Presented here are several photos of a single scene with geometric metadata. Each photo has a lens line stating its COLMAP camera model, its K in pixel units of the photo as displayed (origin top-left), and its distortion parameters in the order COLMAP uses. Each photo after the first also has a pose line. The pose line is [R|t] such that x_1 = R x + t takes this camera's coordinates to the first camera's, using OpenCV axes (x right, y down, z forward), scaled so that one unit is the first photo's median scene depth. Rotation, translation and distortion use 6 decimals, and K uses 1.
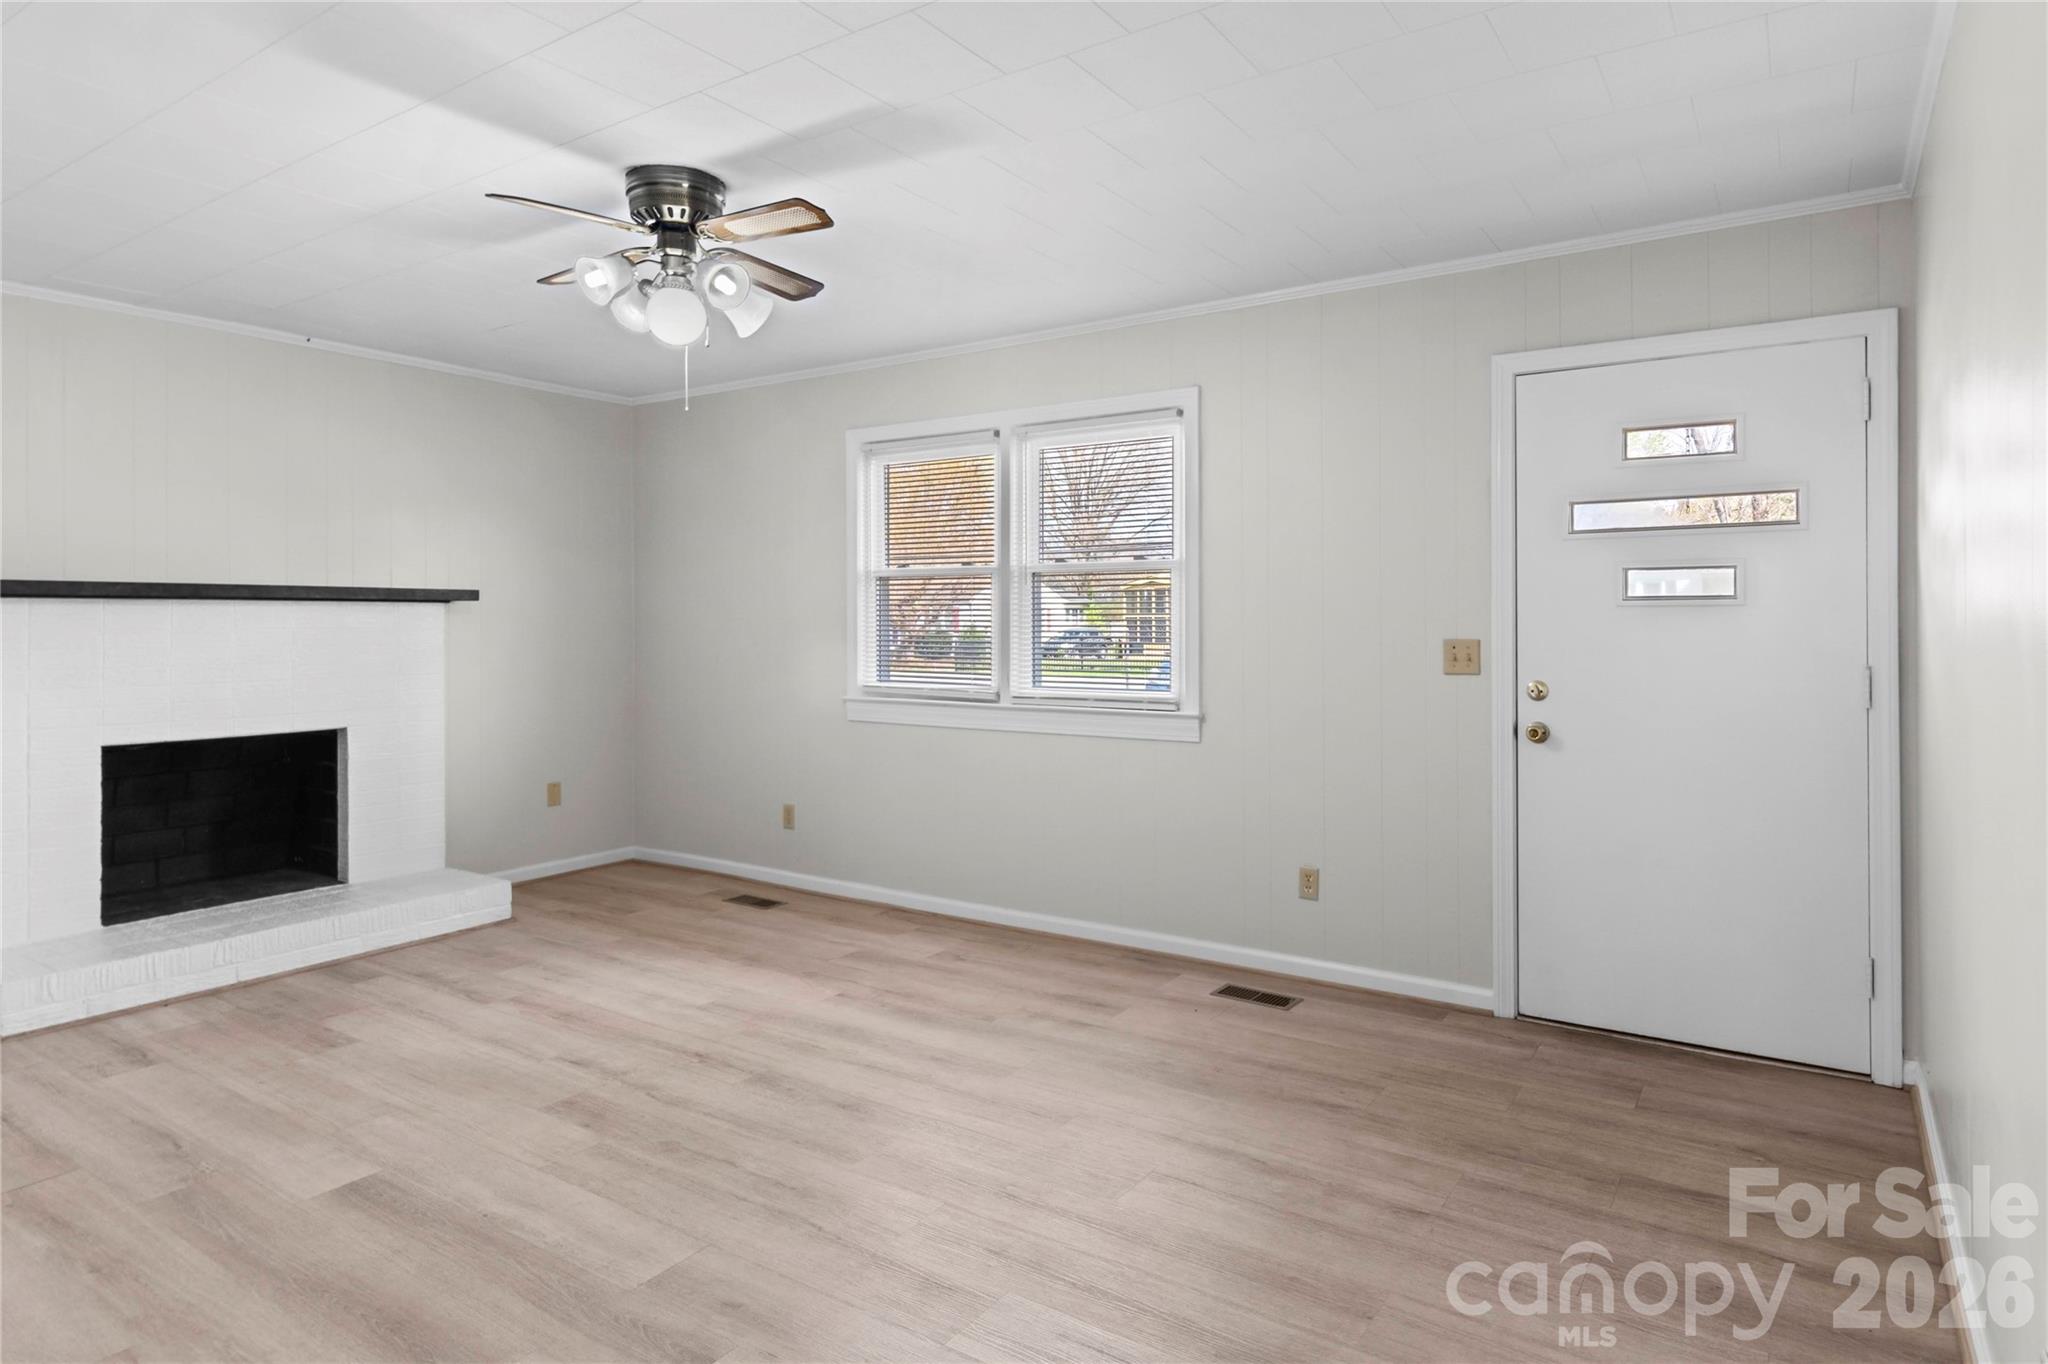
lens RADIAL K [[1138.4, 0, 1031.4], [0, 1138.4, 660.1], [0, 0, 1]] dist [-0.001238, -0.000106]
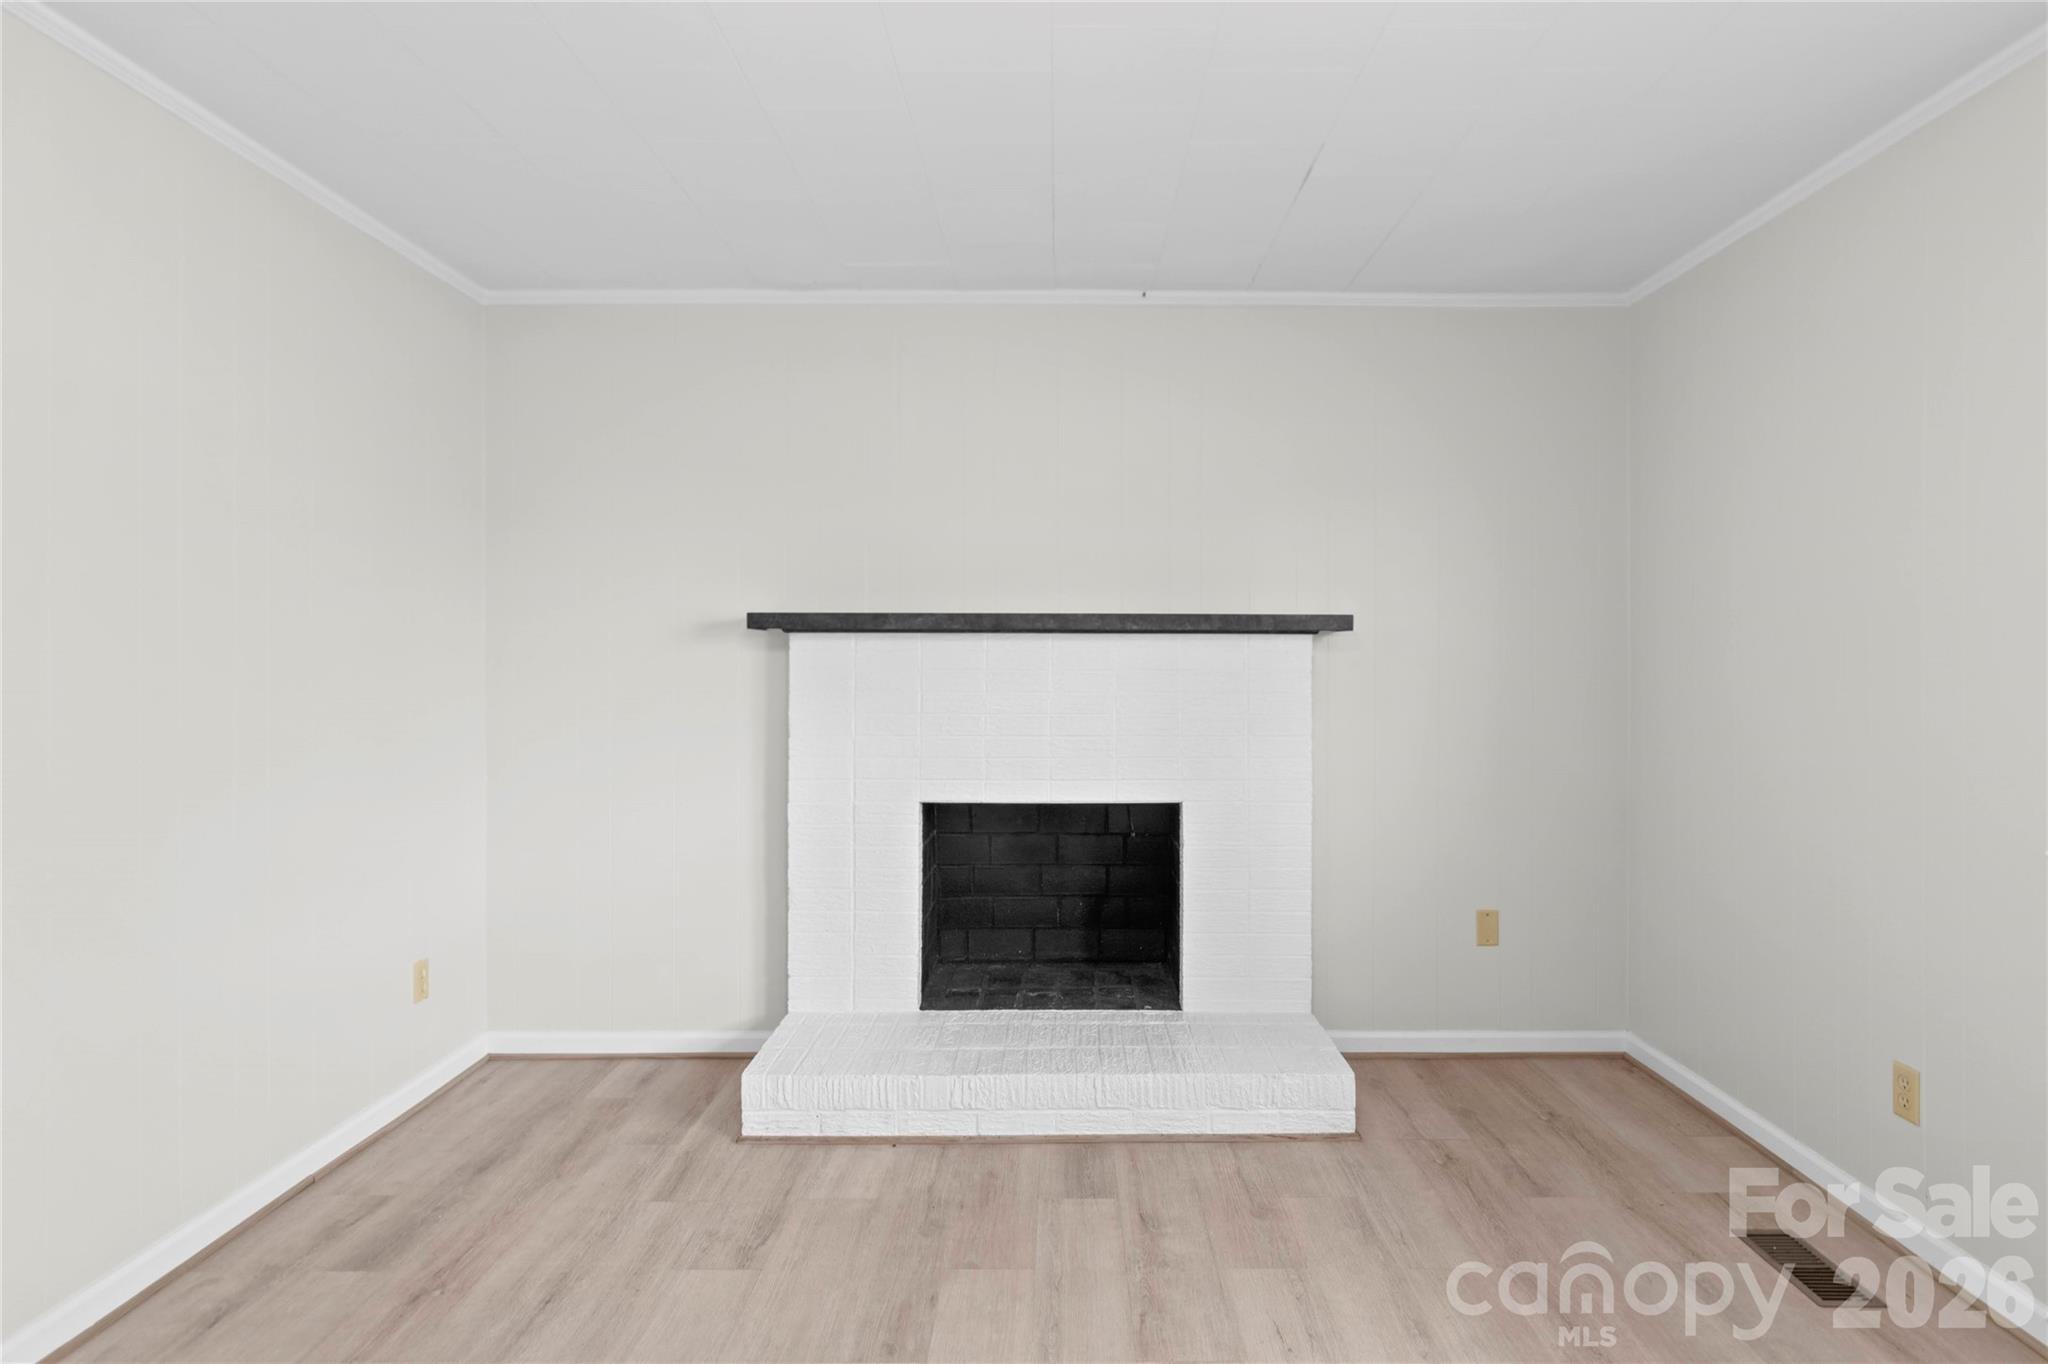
lens RADIAL K [[1138.4, 0, 1031.4], [0, 1138.4, 660.1], [0, 0, 1]] dist [-0.001238, -0.000106]
pose [[0.580988, 0.002372, -0.813909, -0.052274], [-0.031983, 0.999290, -0.019918, -0.016793], [0.813284, 0.037603, 0.580651, 0.498761]]
